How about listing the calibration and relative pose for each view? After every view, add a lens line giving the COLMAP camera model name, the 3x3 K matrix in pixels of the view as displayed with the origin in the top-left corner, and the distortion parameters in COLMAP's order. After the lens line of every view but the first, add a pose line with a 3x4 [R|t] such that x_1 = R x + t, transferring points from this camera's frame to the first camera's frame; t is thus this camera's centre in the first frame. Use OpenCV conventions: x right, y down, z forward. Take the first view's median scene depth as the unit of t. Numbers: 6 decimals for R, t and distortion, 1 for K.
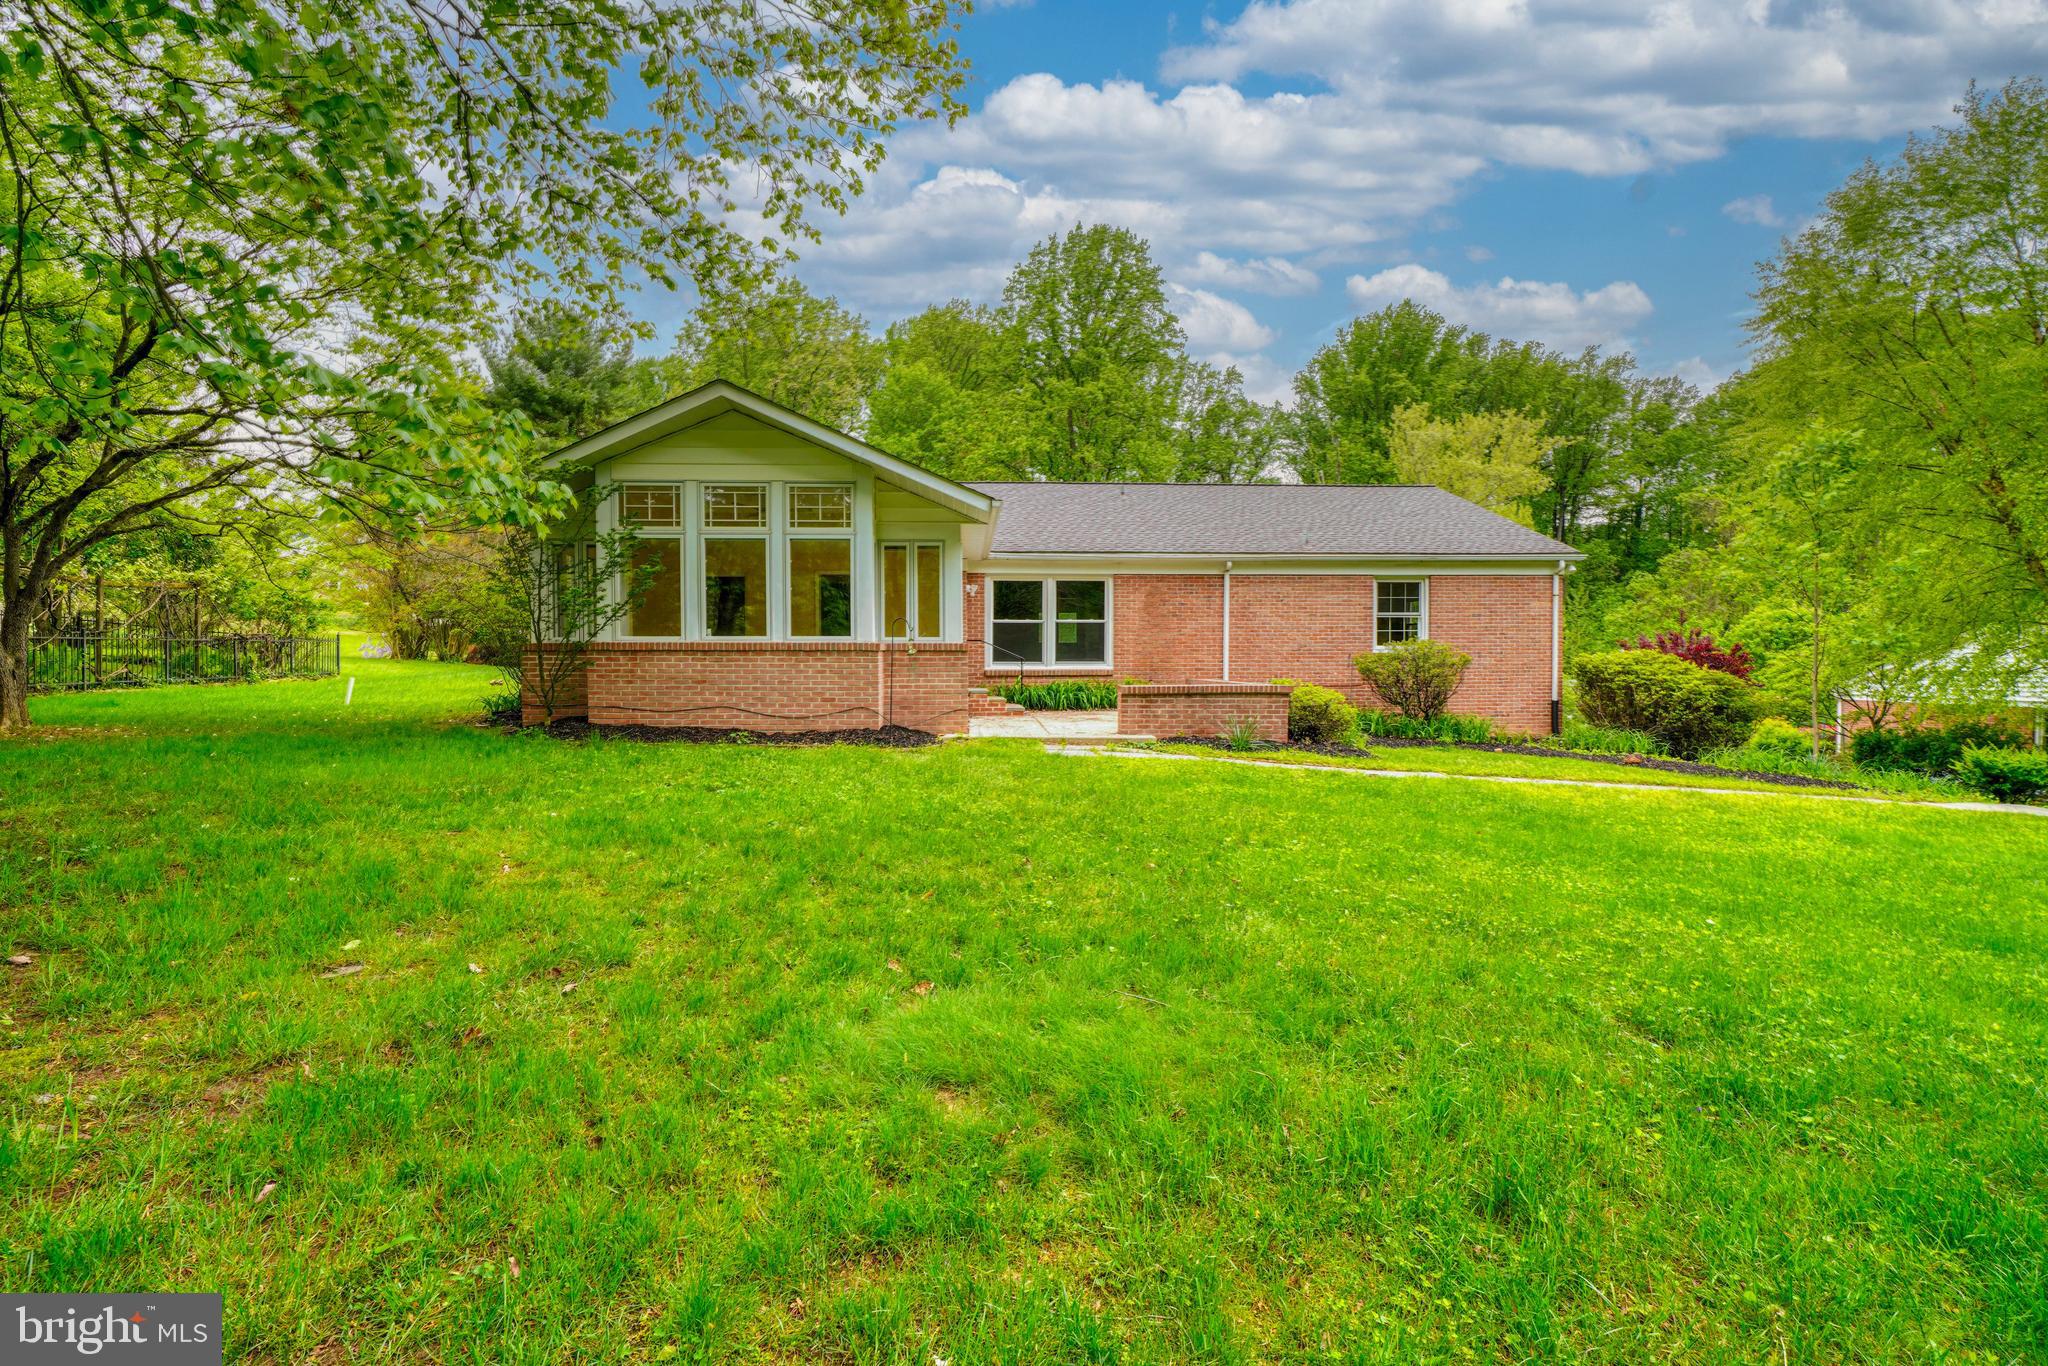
lens RADIAL K [[897.5, 0, 1015.7], [0, 897.5, 682.0], [0, 0, 1]] dist [-0.004169, -0.000401]
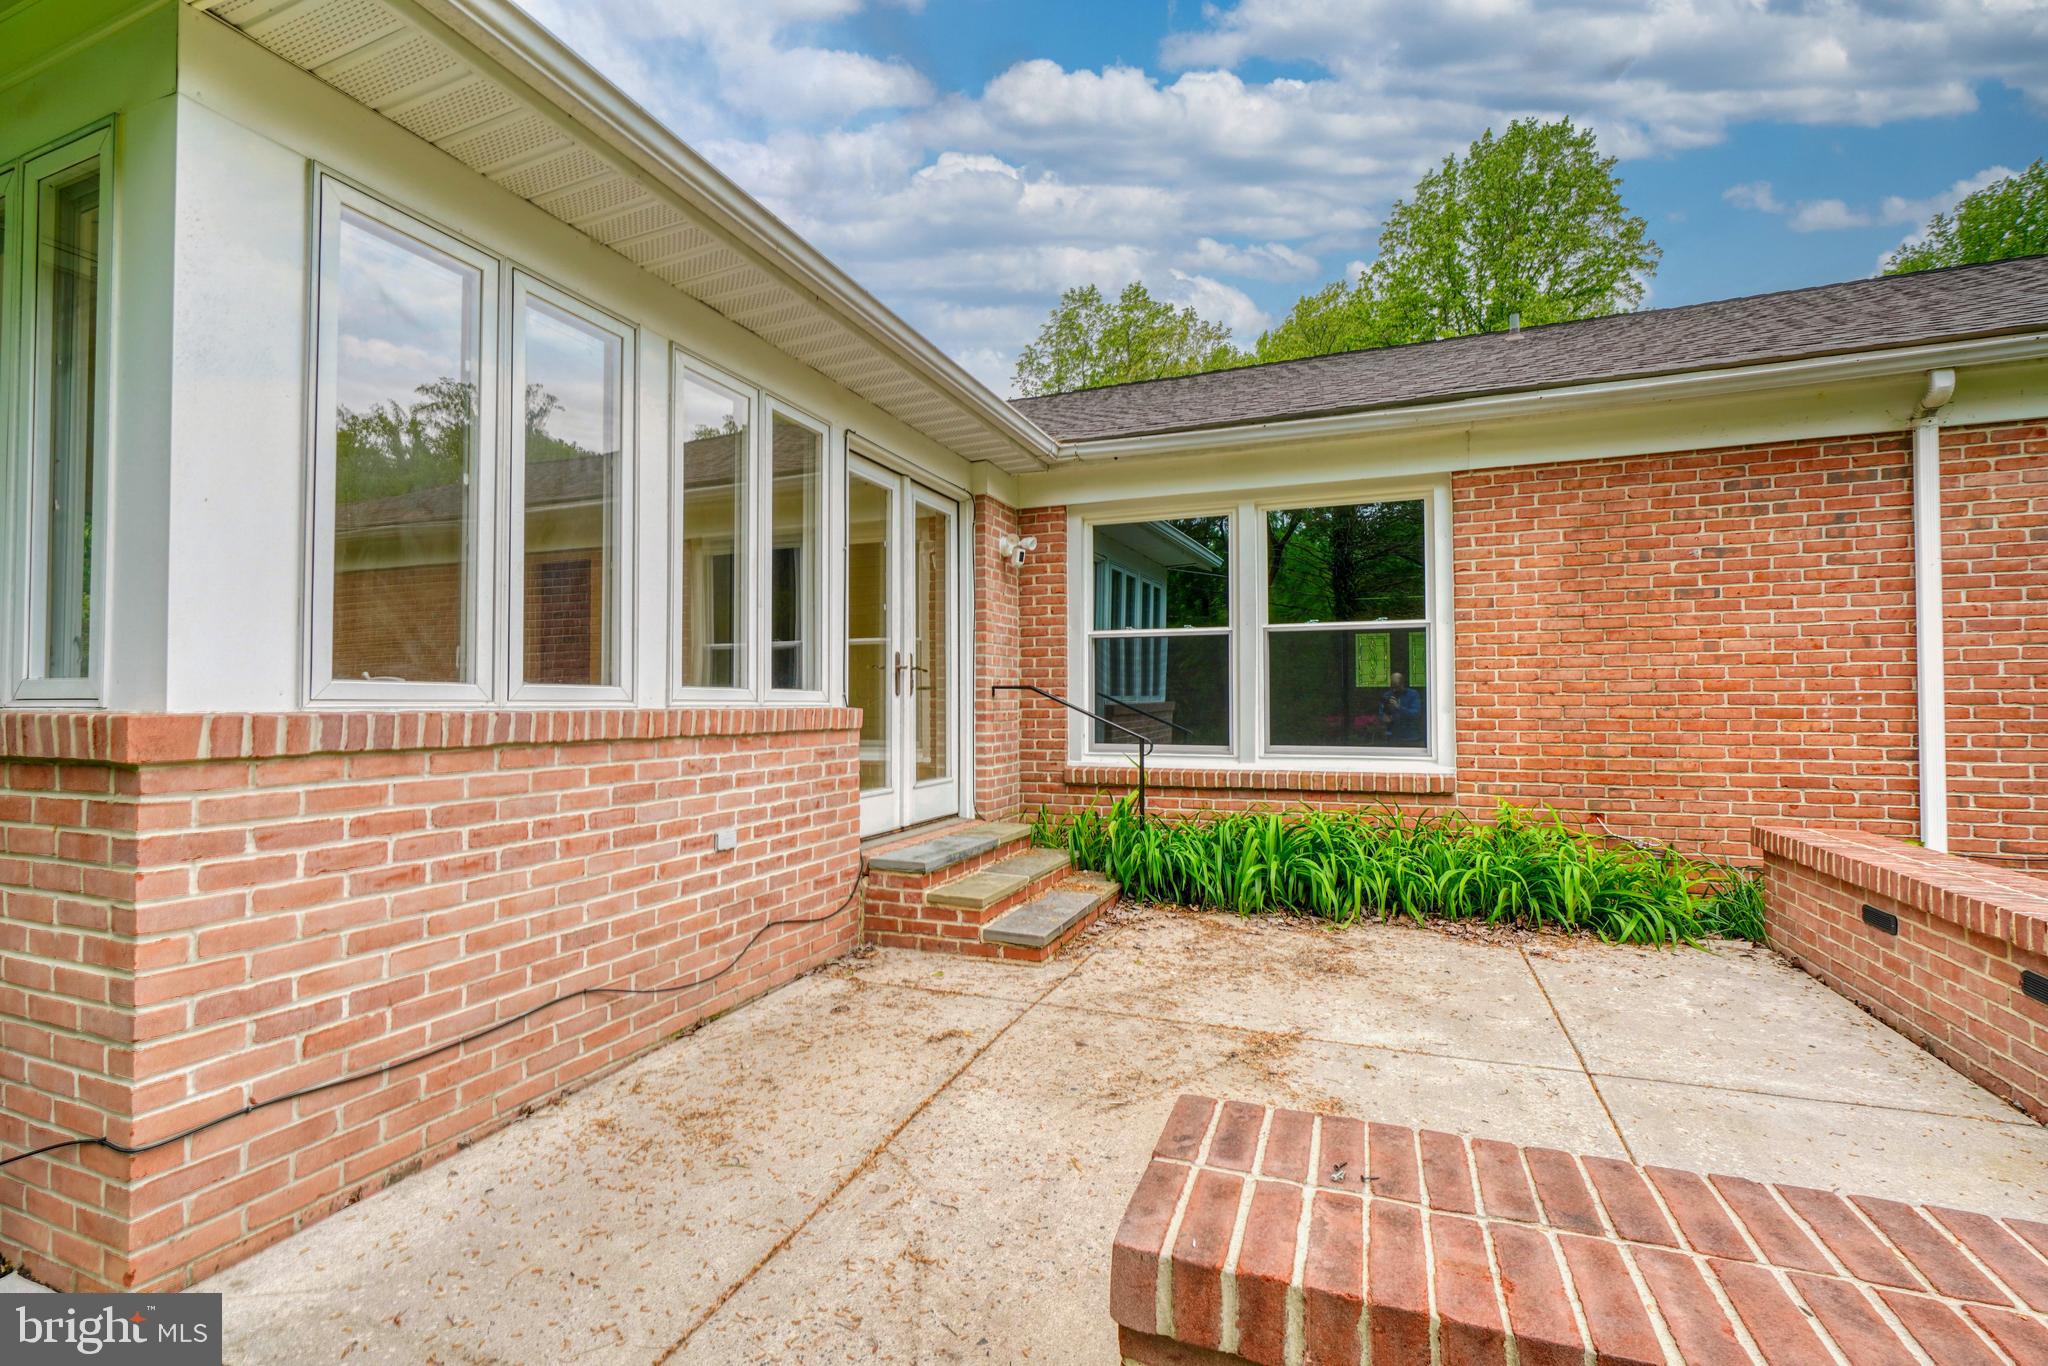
lens RADIAL K [[897.5, 0, 1015.7], [0, 897.5, 682.0], [0, 0, 1]] dist [-0.004169, -0.000401]
pose [[0.904429, -0.013711, -0.426405, 0.102676], [-0.006801, 0.998893, -0.046546, -0.030453], [0.426571, 0.044997, 0.903334, 0.638937]]
